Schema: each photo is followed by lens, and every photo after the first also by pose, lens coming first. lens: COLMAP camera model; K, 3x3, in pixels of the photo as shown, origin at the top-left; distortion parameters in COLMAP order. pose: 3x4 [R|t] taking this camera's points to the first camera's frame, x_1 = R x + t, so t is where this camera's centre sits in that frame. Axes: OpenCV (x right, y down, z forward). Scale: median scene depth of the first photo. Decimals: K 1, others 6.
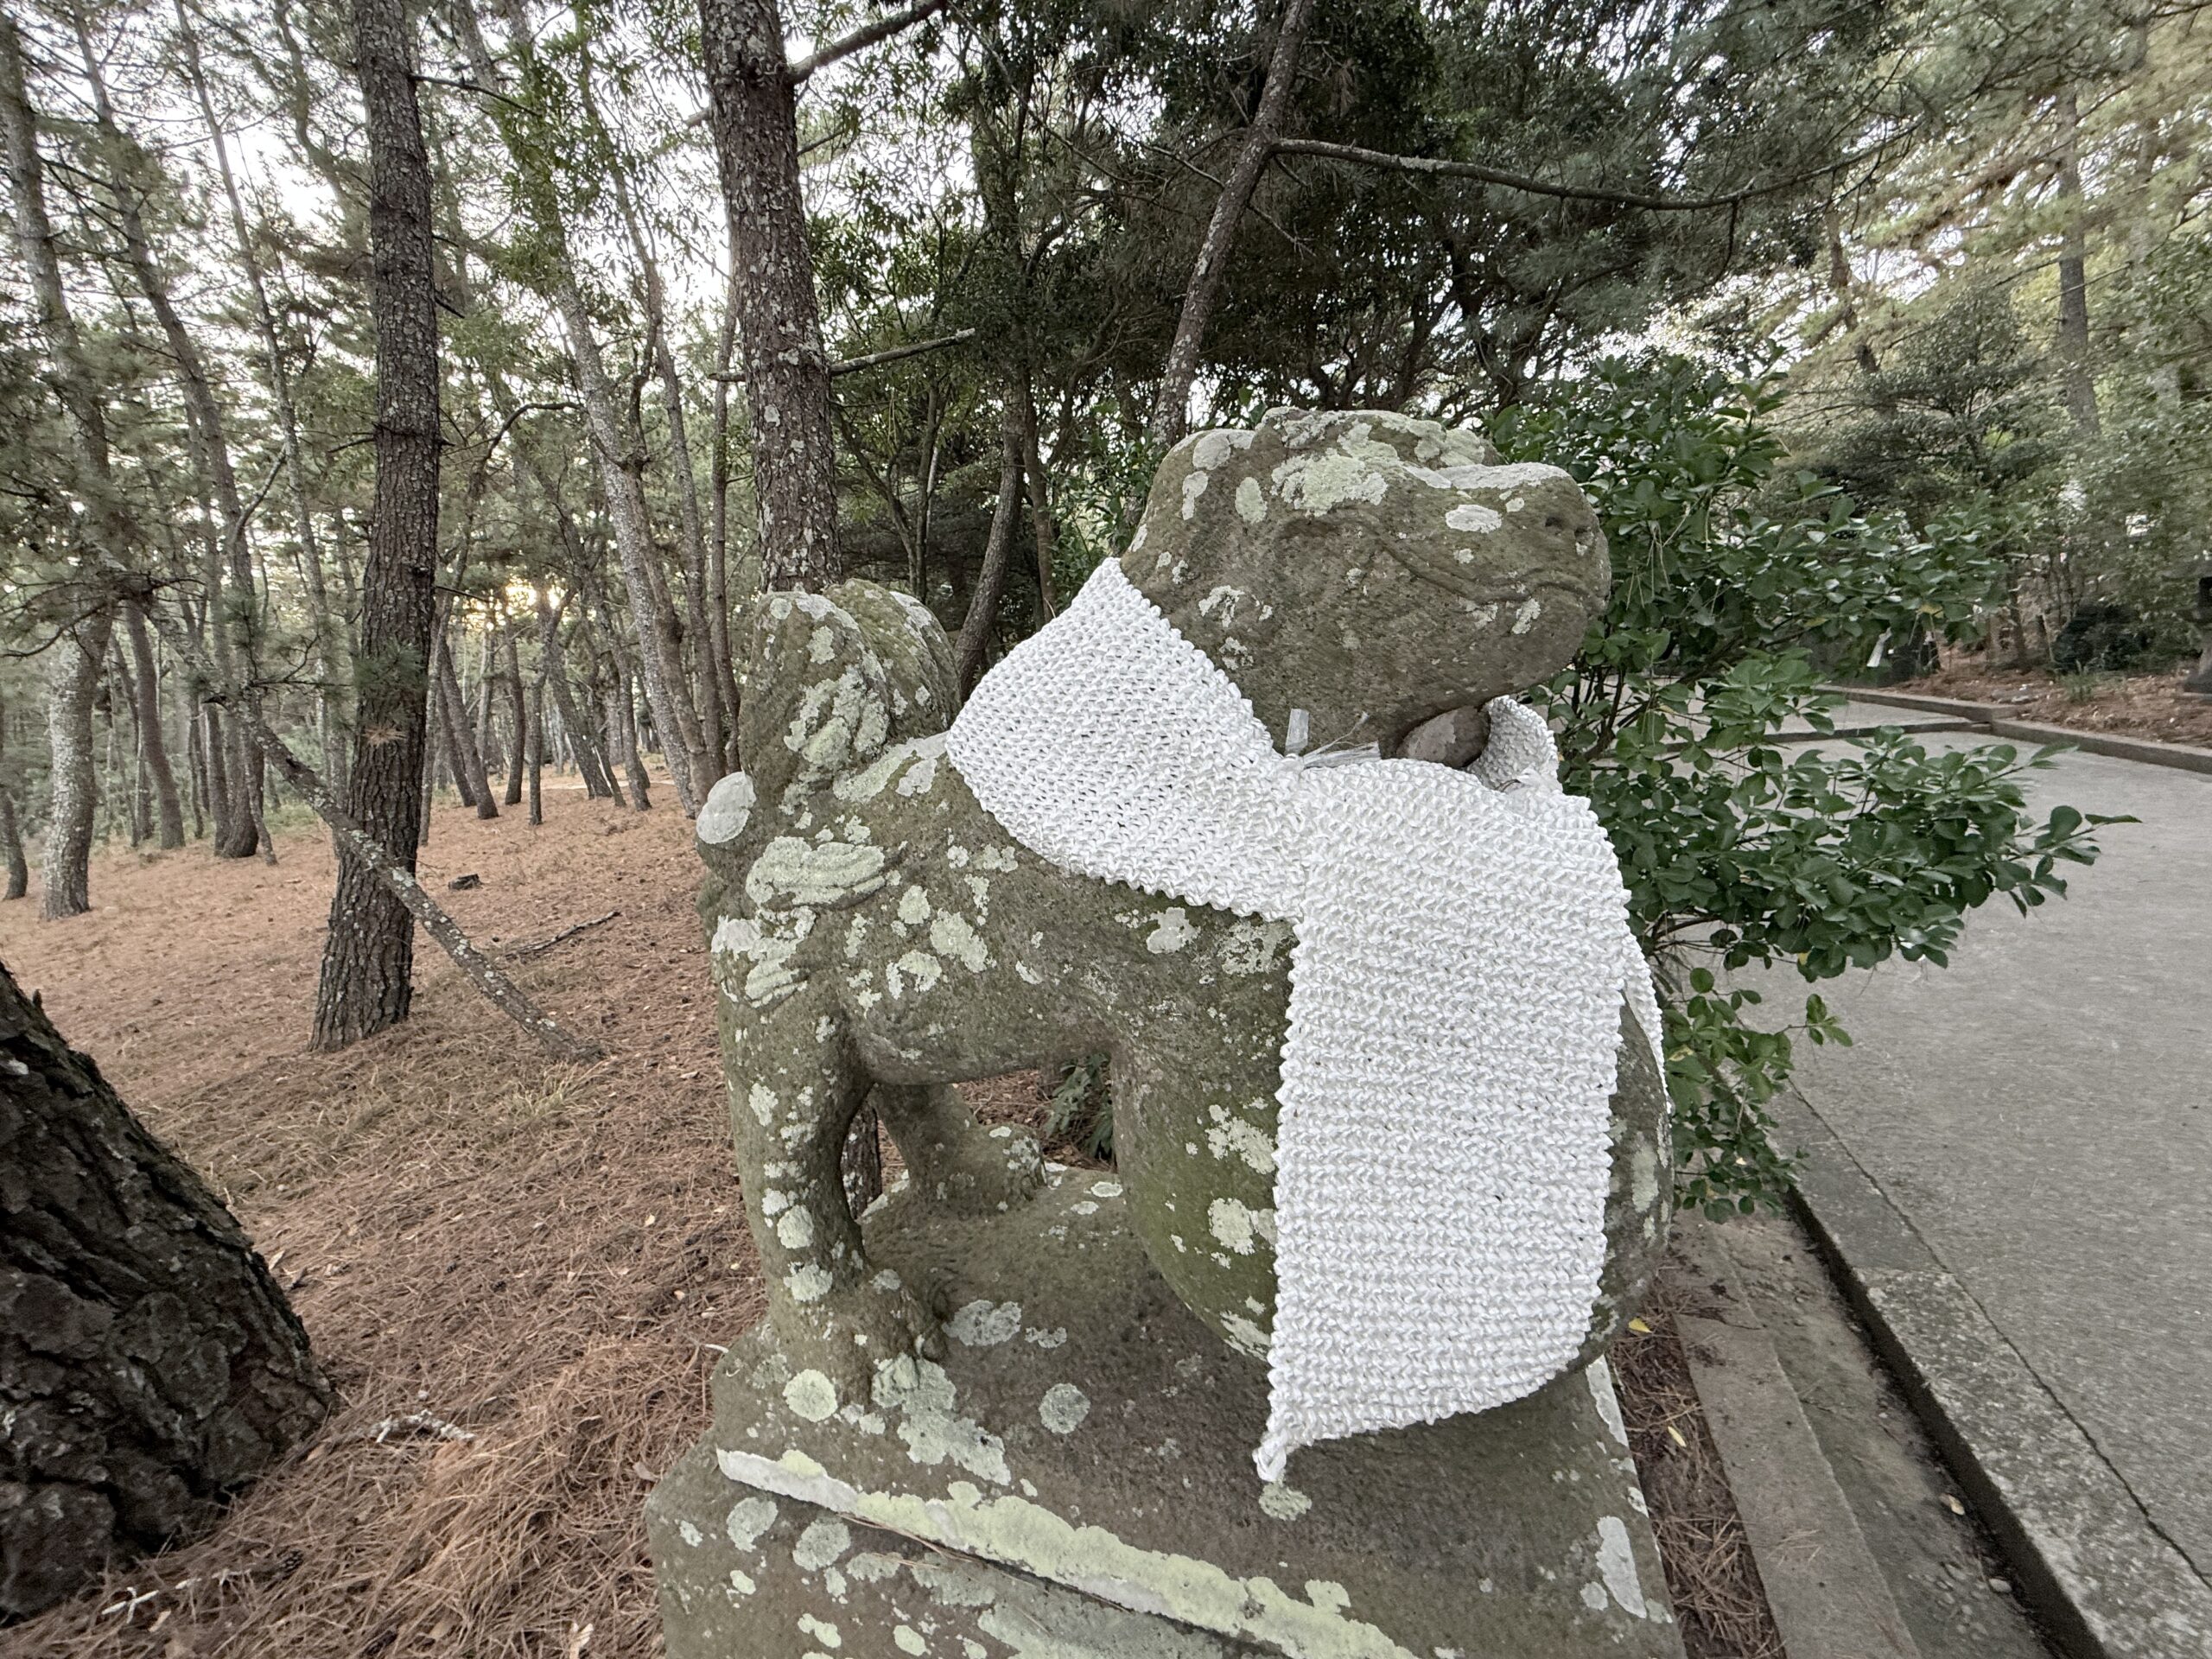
lens RADIAL K [[881.8, 0, 1106.0], [0, 881.8, 829.5], [0, 0, 1]] dist [0.001751, -0.000913]
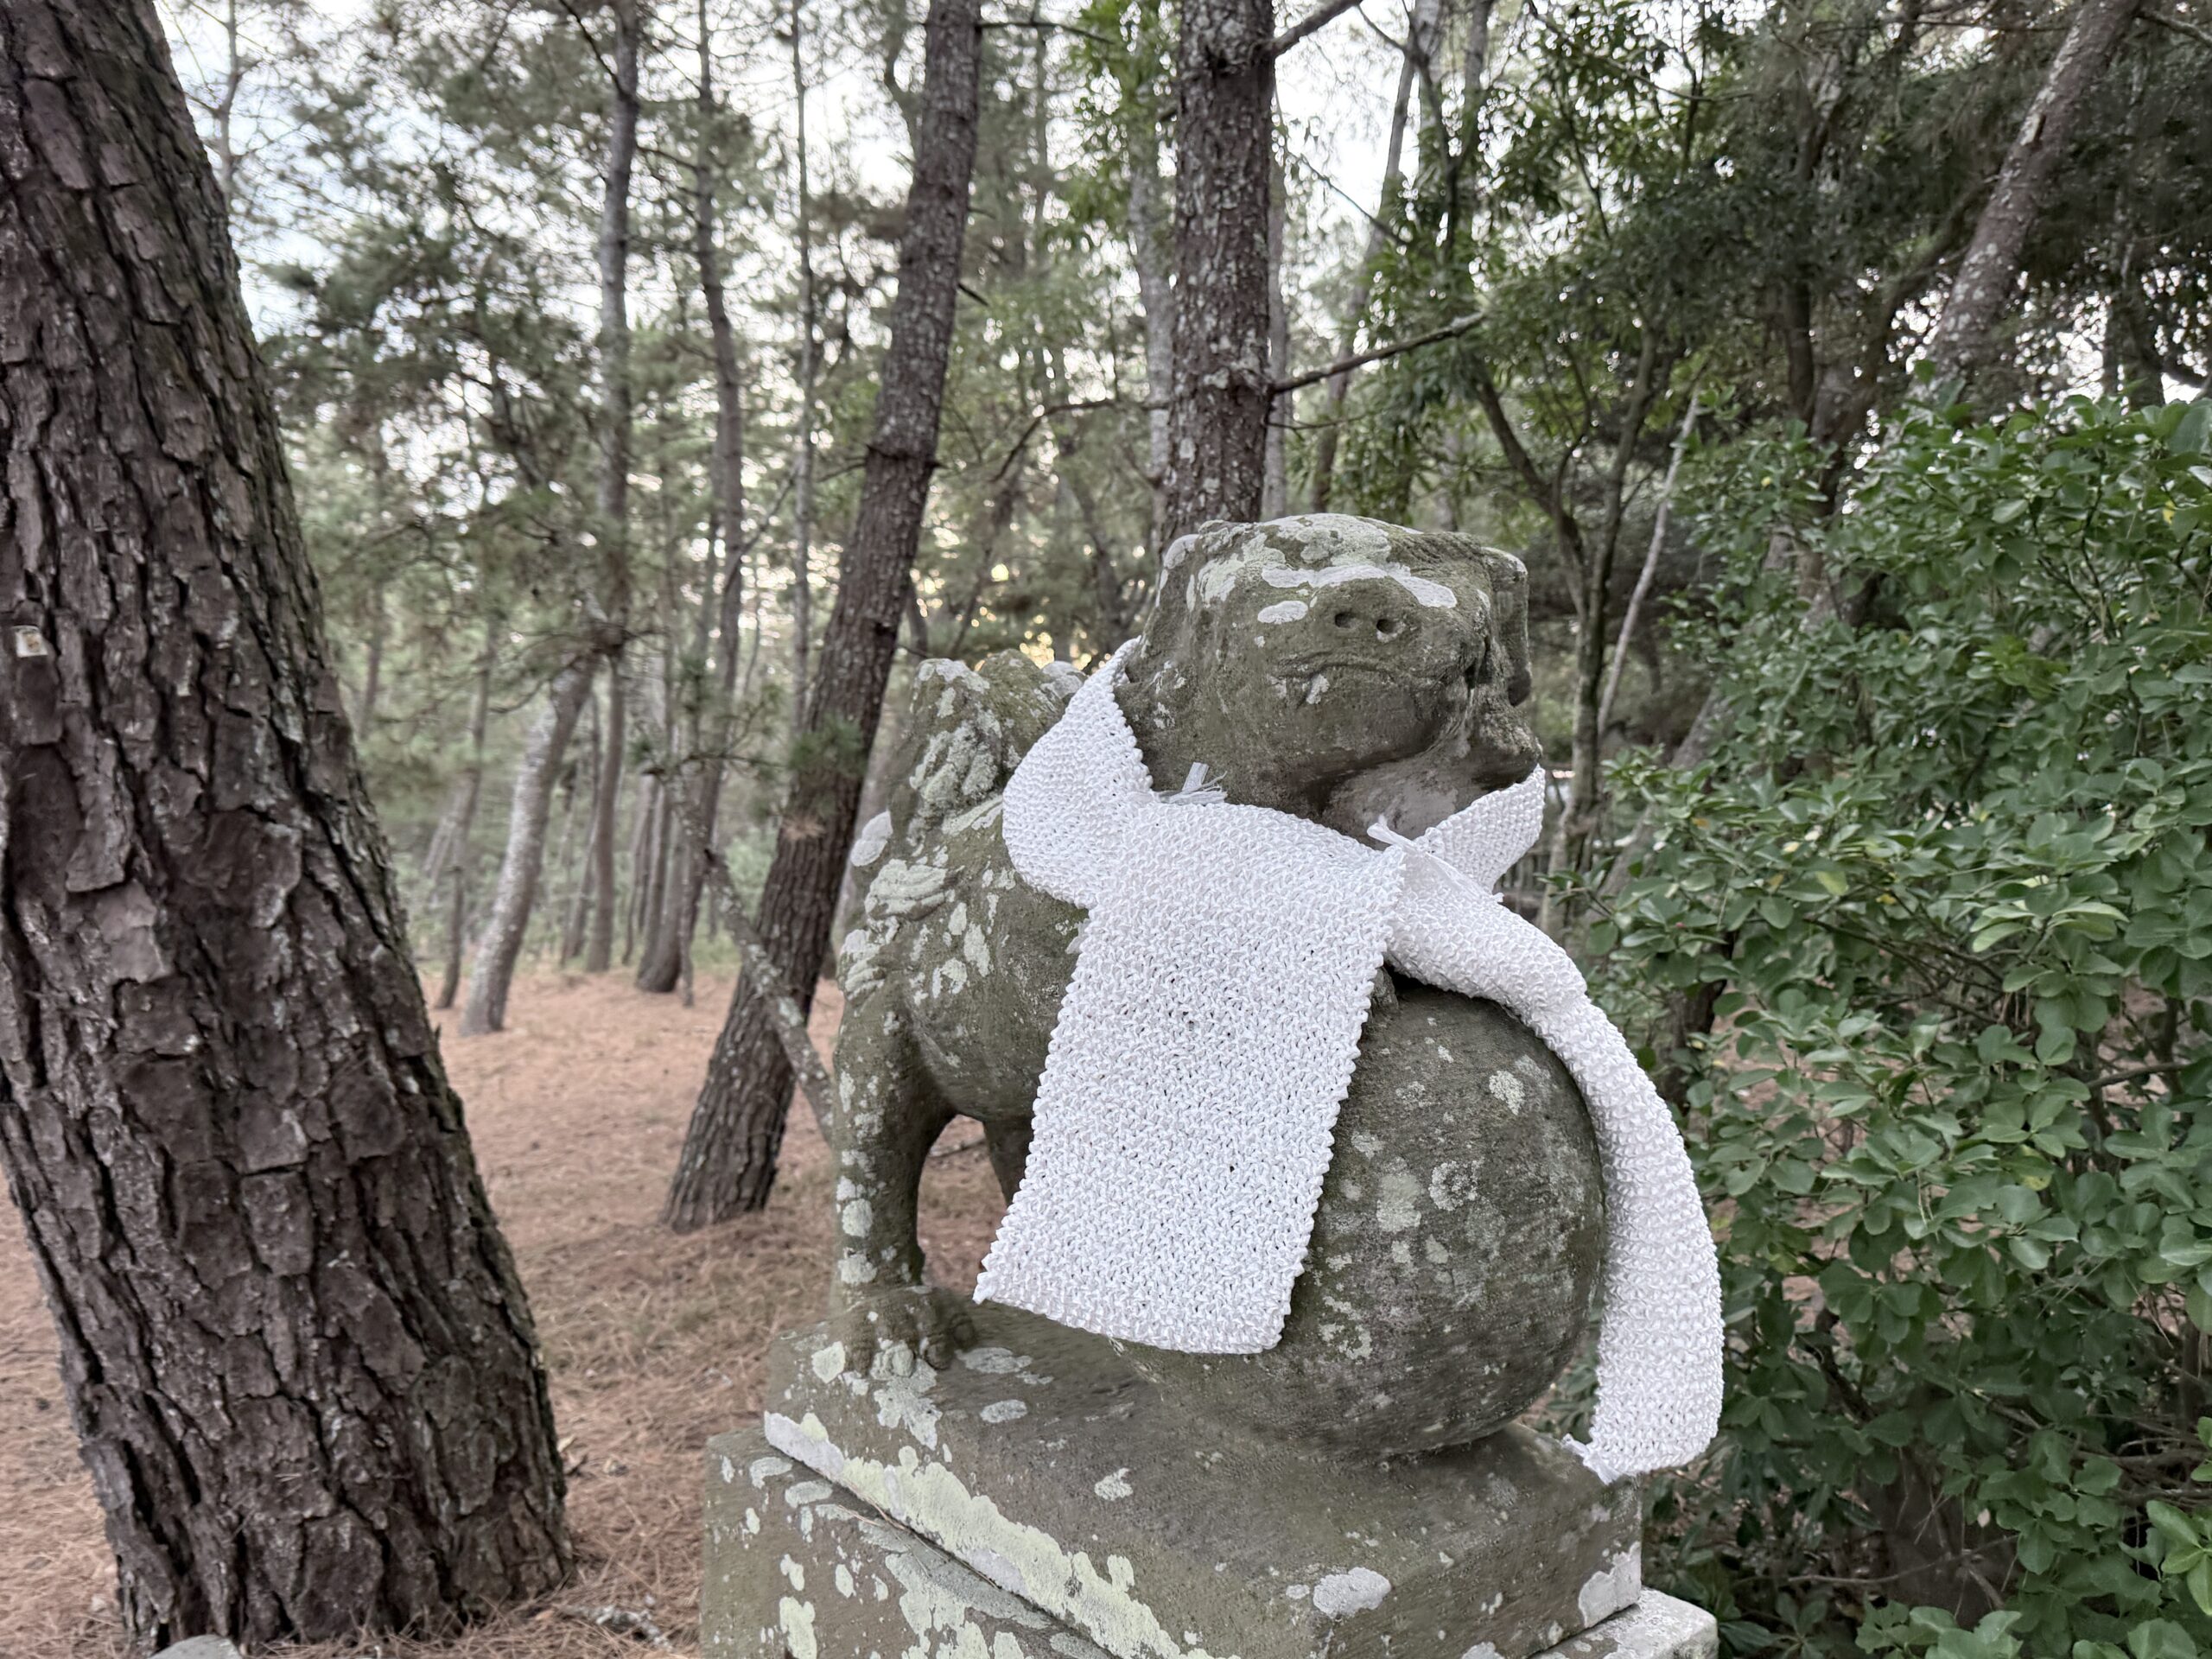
lens RADIAL K [[1586.9, 0, 1106.0], [0, 1586.9, 829.5], [0, 0, 1]] dist [0.147943, -0.318698]
pose [[0.864506, 0.075723, -0.496886, 0.919666], [-0.154872, 0.980618, -0.120013, 0.177991], [0.478168, 0.180706, 0.859477, -0.690141]]
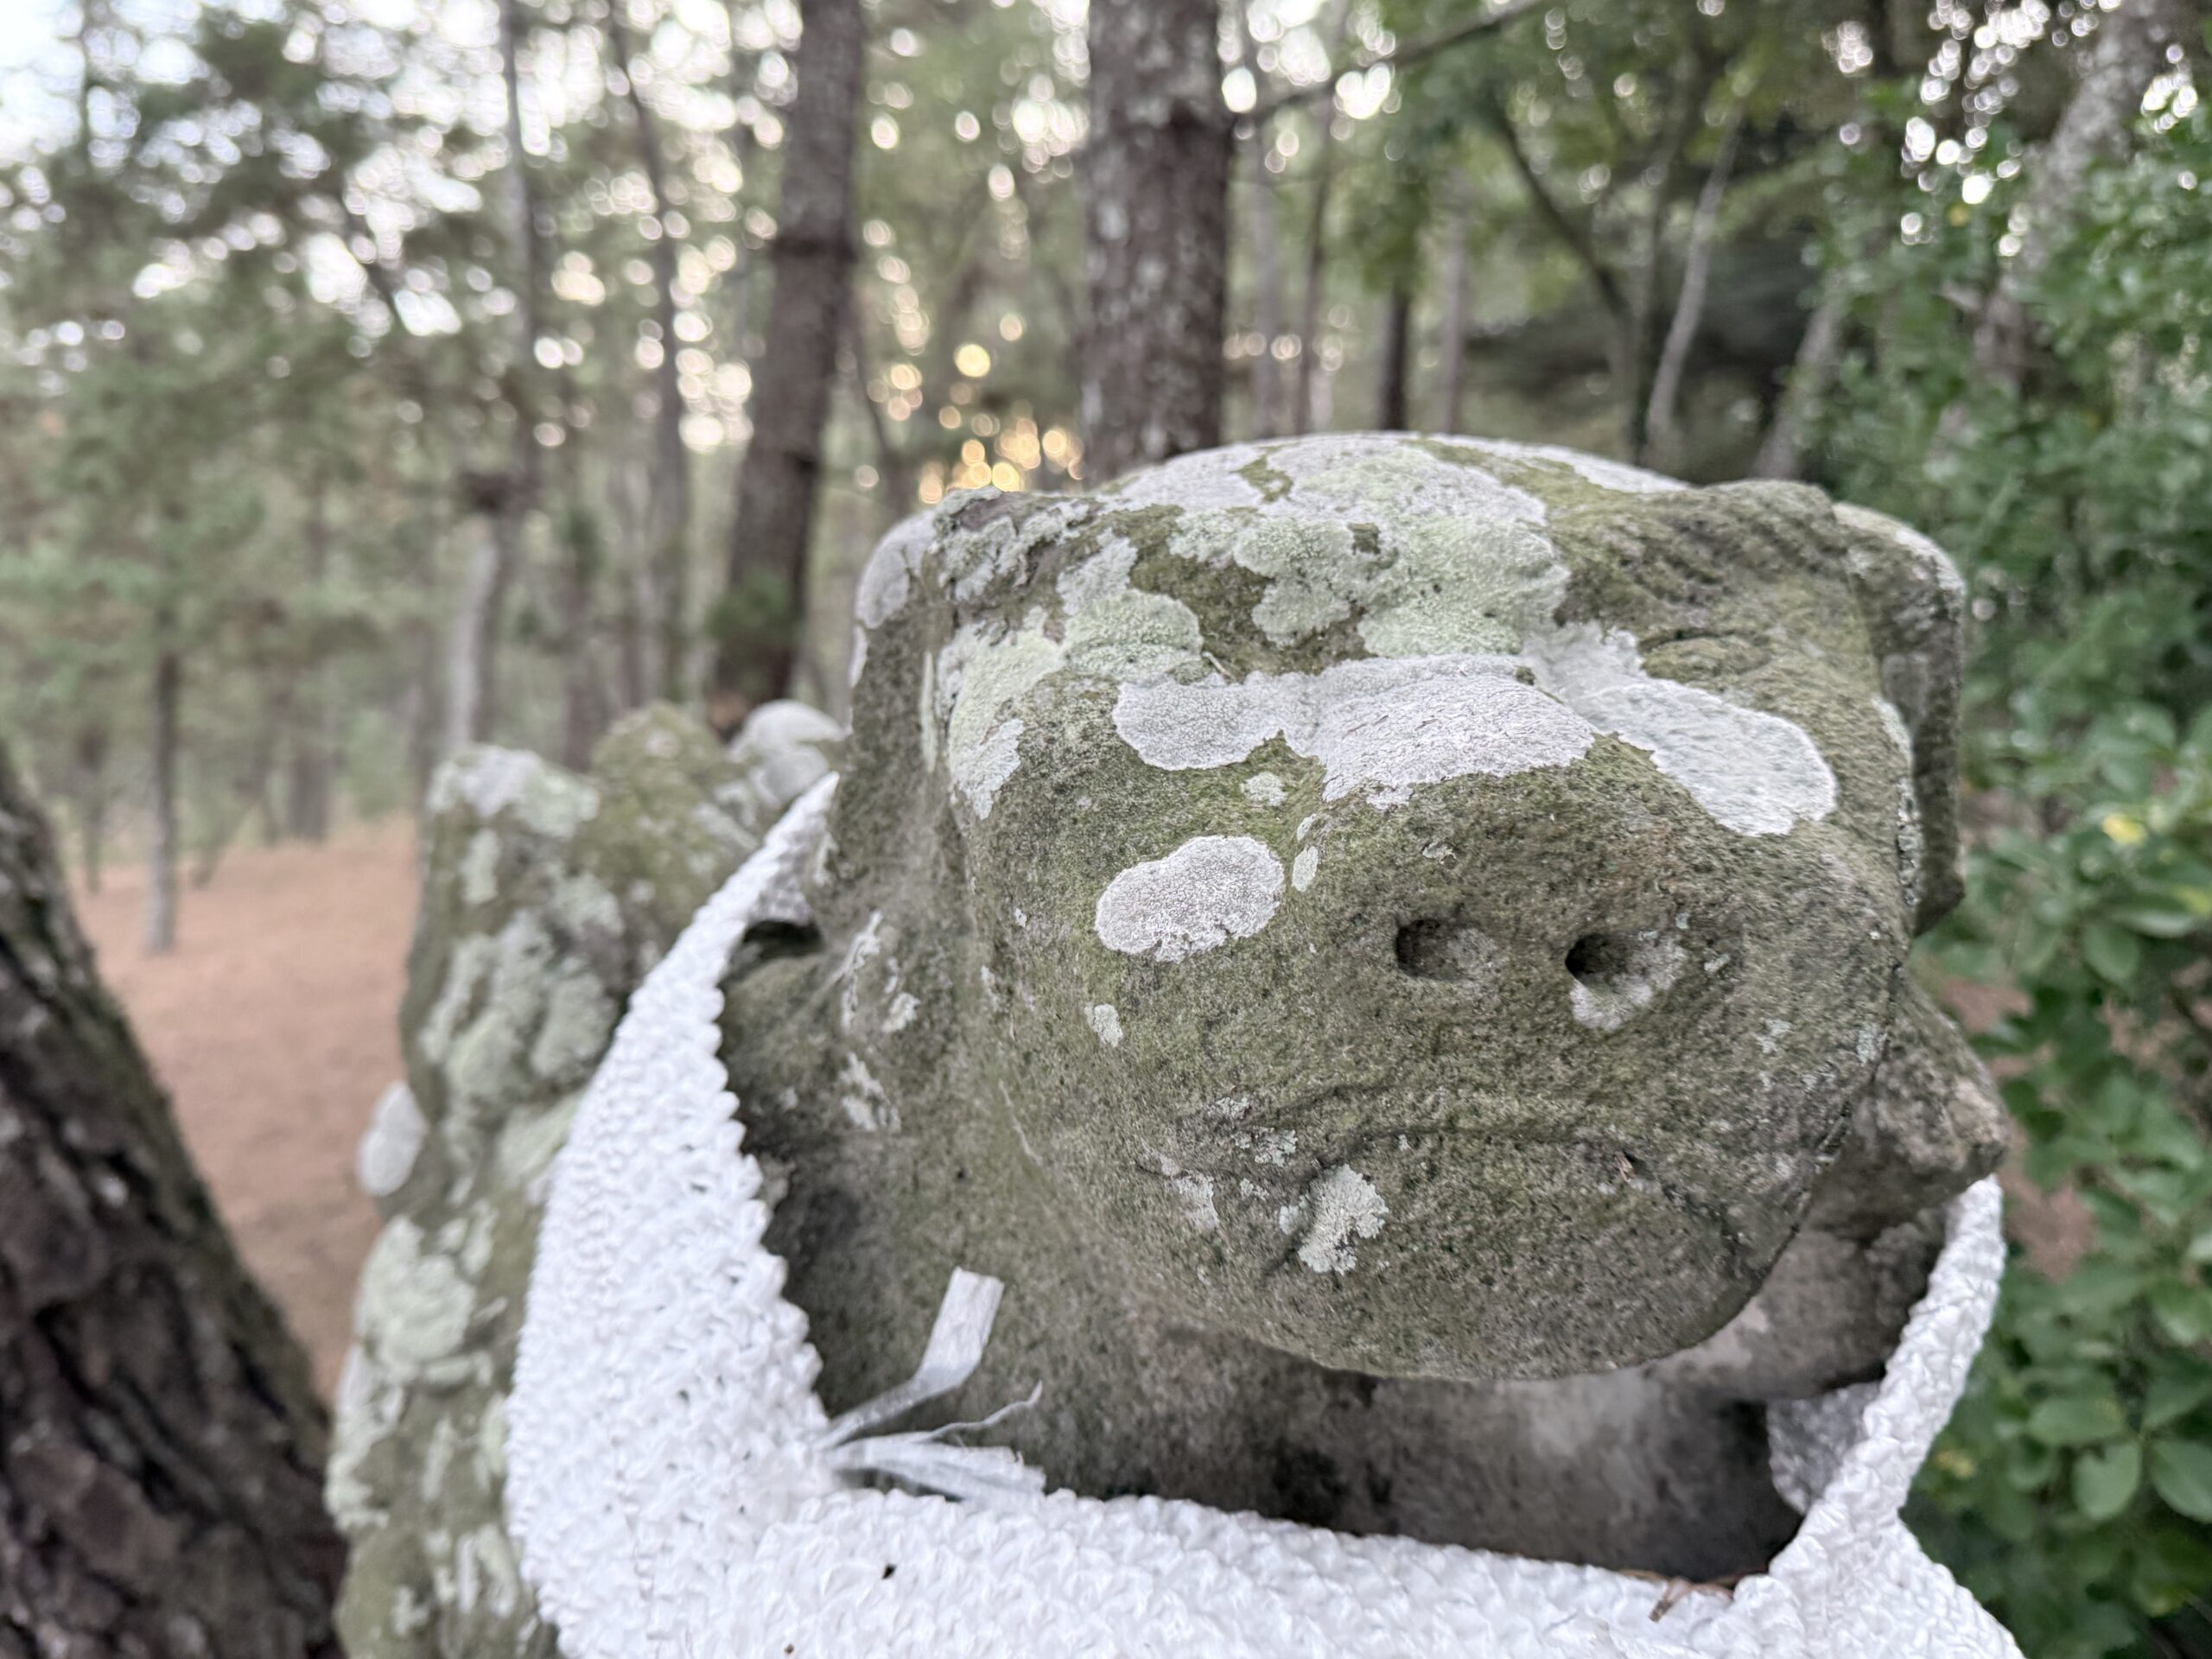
lens RADIAL K [[1690.2, 0, 1099.9], [0, 1690.2, 817.3], [0, 0, 1]] dist [0.106461, -0.276281]
pose [[0.866415, 0.074333, -0.493761, 0.472423], [-0.094398, 0.995409, -0.015788, -0.251360], [0.490320, 0.060289, 0.869454, 0.301423]]
